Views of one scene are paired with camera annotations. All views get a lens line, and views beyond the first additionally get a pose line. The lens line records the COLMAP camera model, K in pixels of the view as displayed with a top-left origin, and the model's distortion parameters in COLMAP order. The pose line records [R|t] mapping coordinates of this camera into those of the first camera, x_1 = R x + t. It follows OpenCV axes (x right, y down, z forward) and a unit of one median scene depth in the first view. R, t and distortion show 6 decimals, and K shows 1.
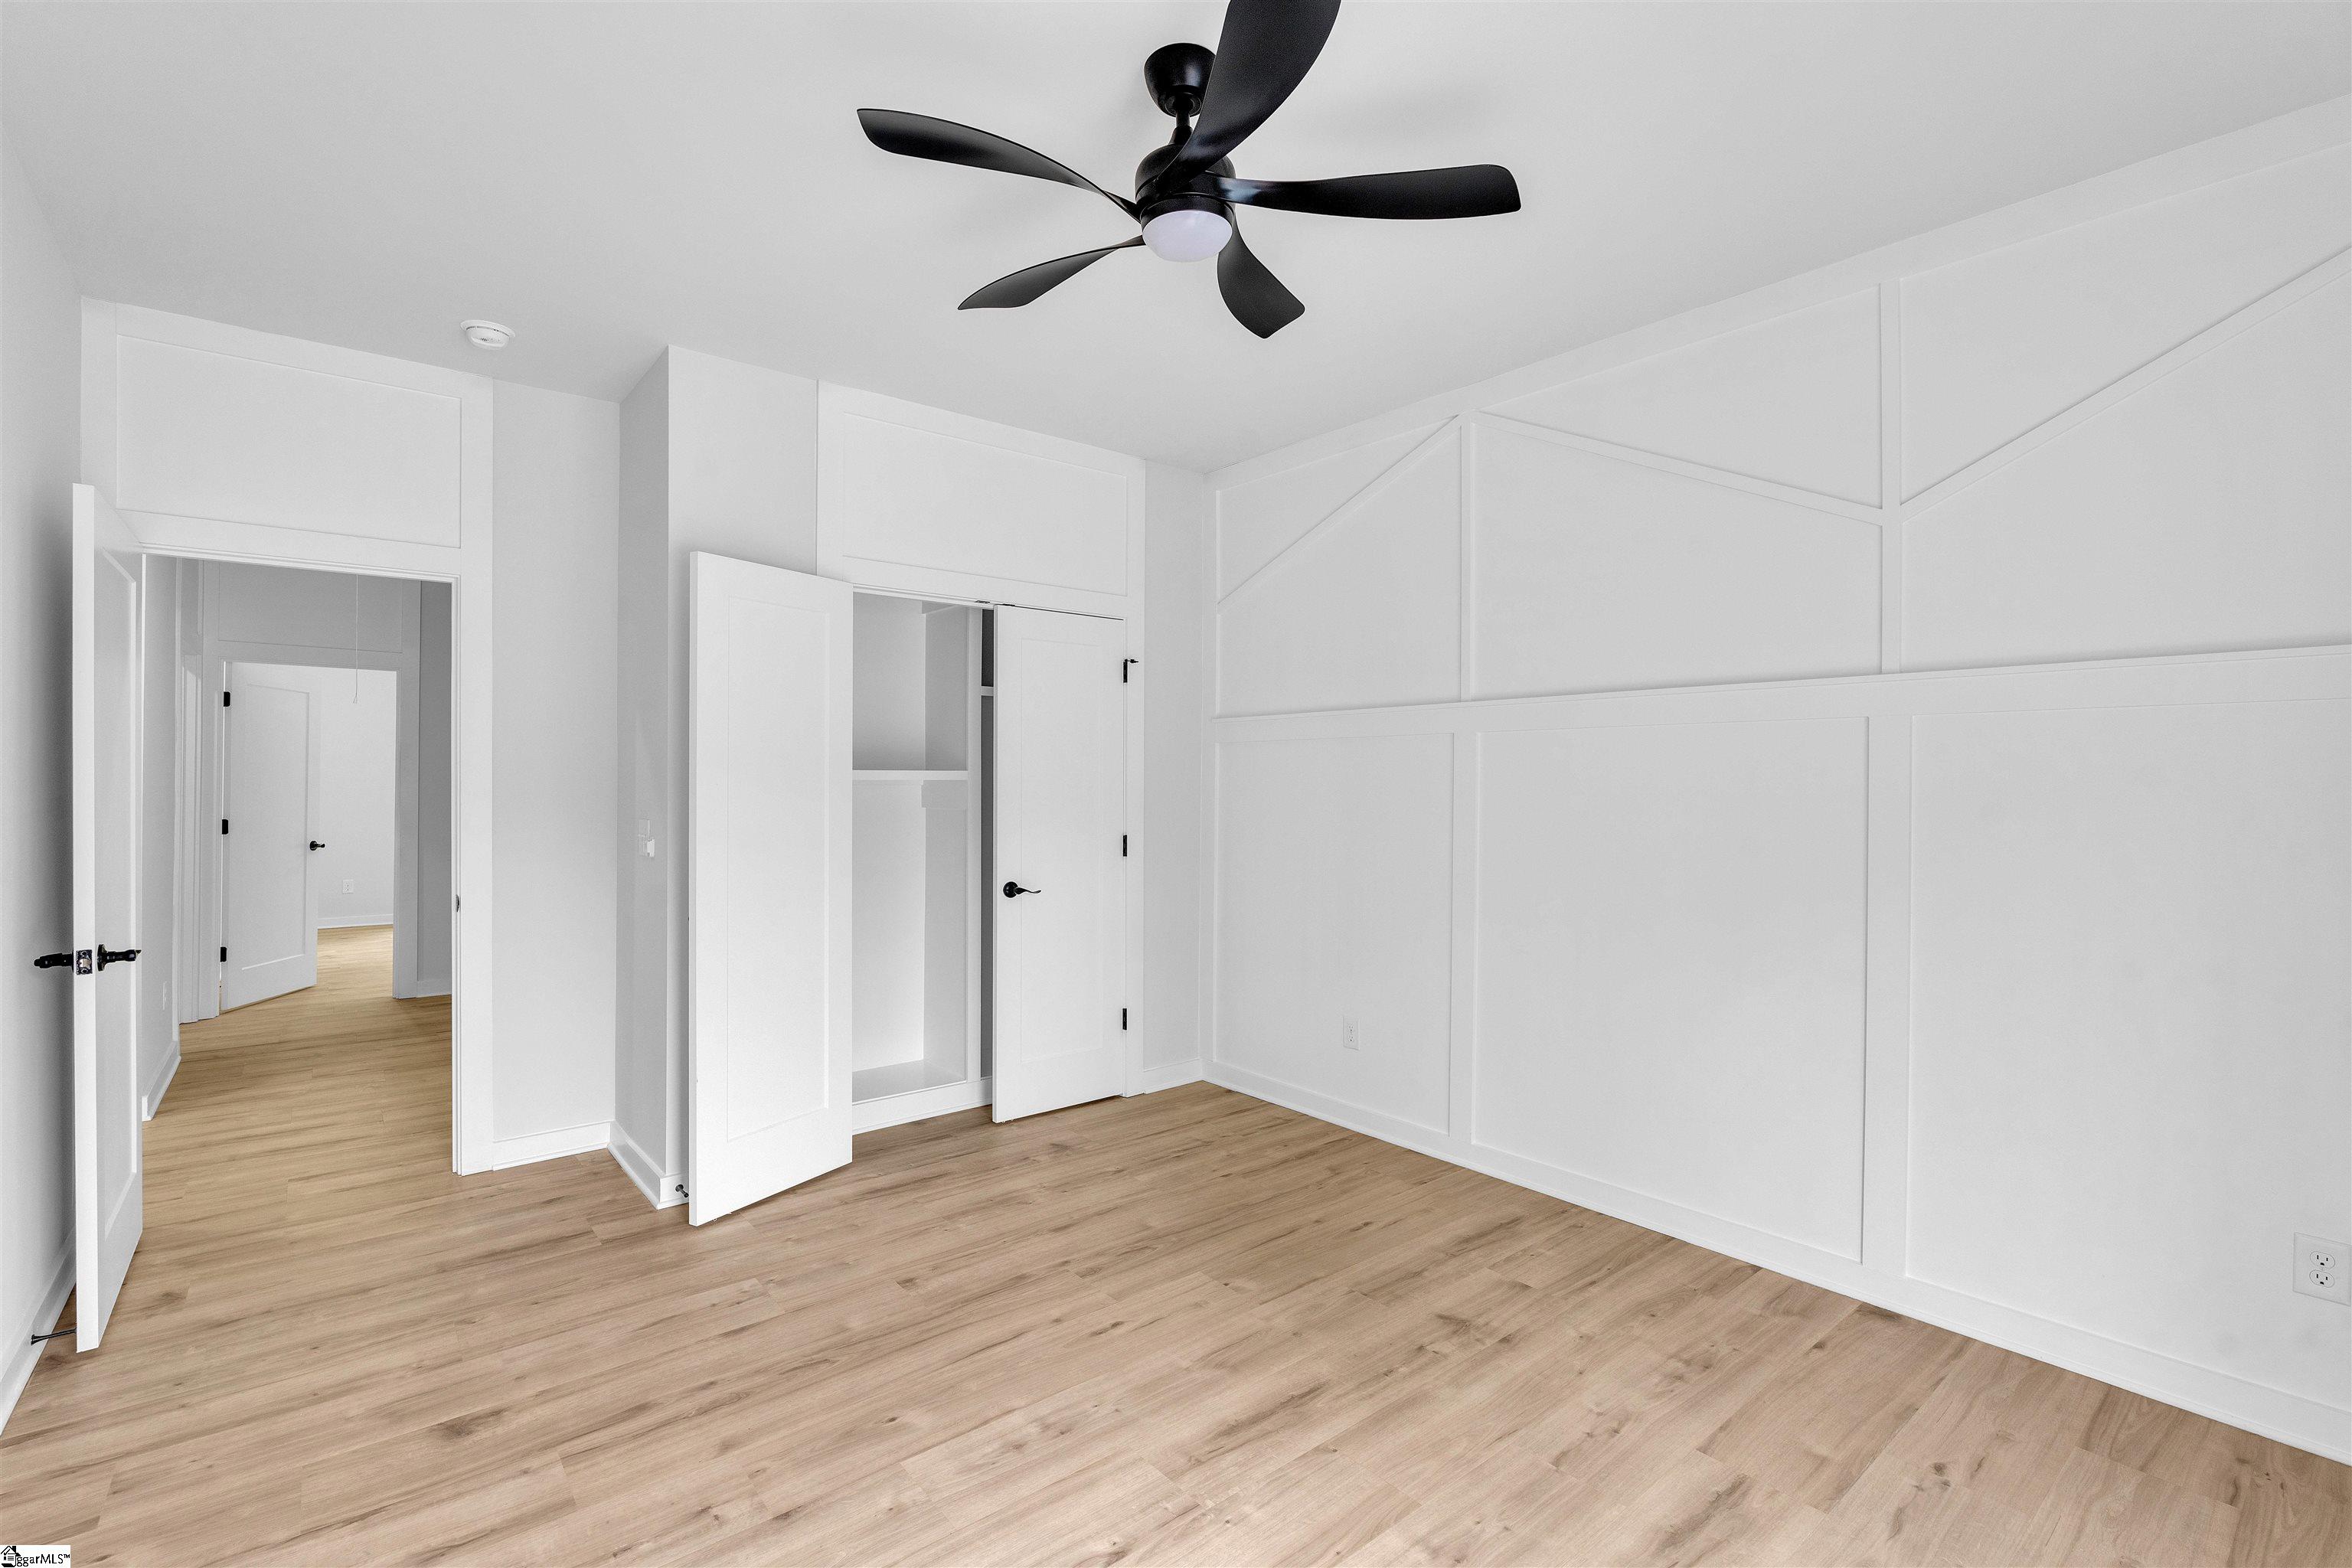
lens RADIAL K [[1033.5, 0, 1181.9], [0, 1033.5, 791.5], [0, 0, 1]] dist [-0.001419, -0.000114]
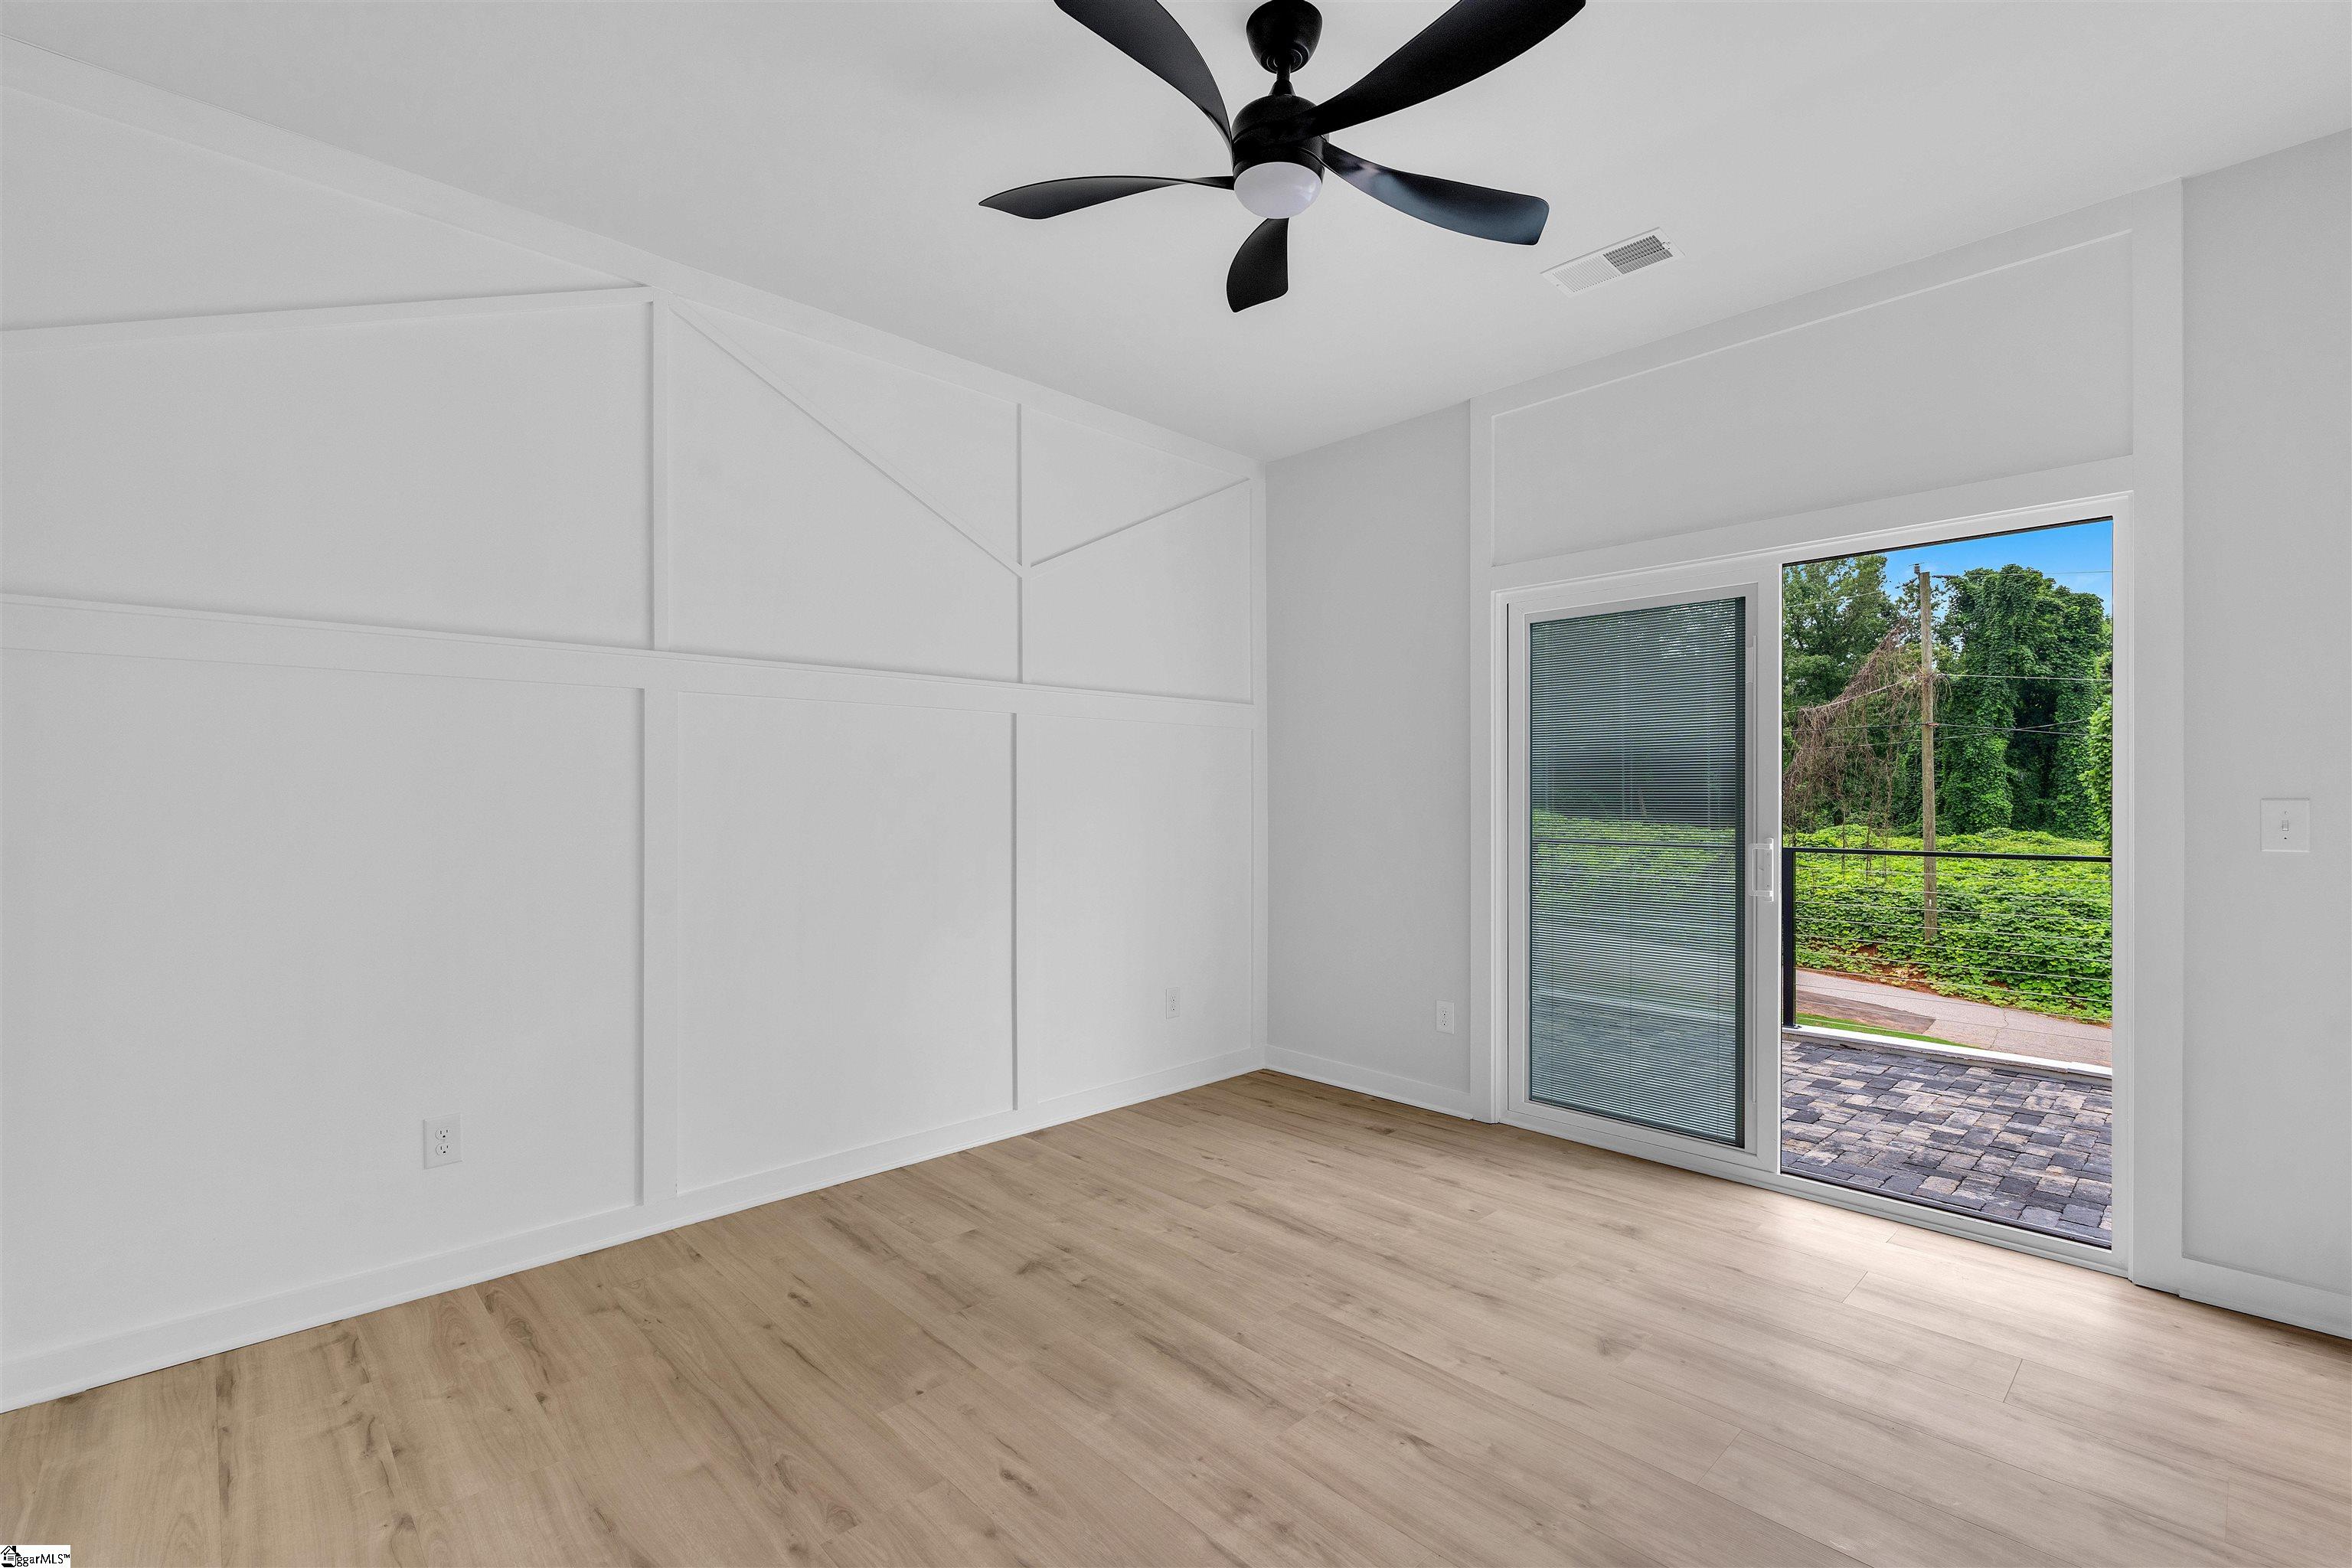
lens RADIAL K [[1061.6, 0, 1176.0], [0, 1061.6, 784.0], [0, 0, 1]] dist [-0.002163, 0.000052]
pose [[-0.071187, 0.006877, 0.997439, -0.783228], [0.009020, 0.999940, -0.006251, 0.032137], [-0.997422, 0.008551, -0.071245, 0.887774]]
